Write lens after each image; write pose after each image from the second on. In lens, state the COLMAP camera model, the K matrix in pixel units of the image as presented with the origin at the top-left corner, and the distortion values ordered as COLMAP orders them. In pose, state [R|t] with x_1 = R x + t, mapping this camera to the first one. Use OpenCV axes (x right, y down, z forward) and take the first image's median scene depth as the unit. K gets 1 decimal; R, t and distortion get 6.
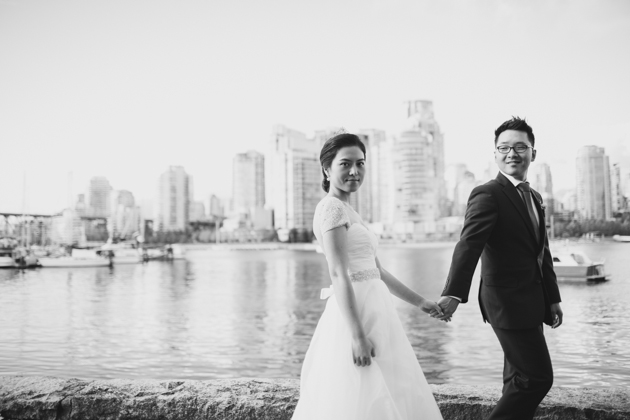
lens RADIAL K [[618.6, 0, 315.0], [0, 618.6, 210.0], [0, 0, 1]] dist [-0.056011, 0.024533]
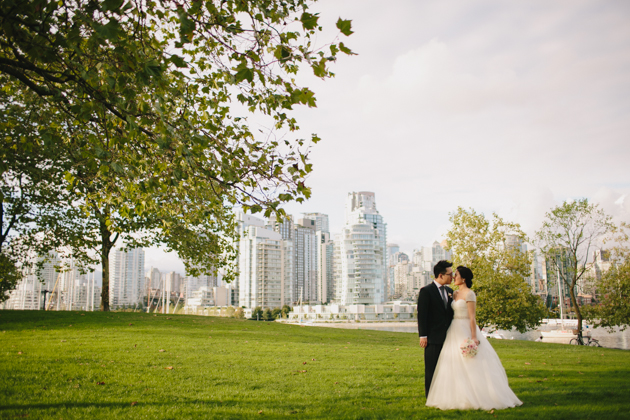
lens RADIAL K [[618.6, 0, 315.0], [0, 618.6, 210.0], [0, 0, 1]] dist [-0.056011, 0.024533]
pose [[0.994211, 0.034178, 0.101866, -0.050626], [-0.020948, 0.991523, -0.128229, -0.004696], [-0.105385, 0.125352, 0.986499, -0.143461]]
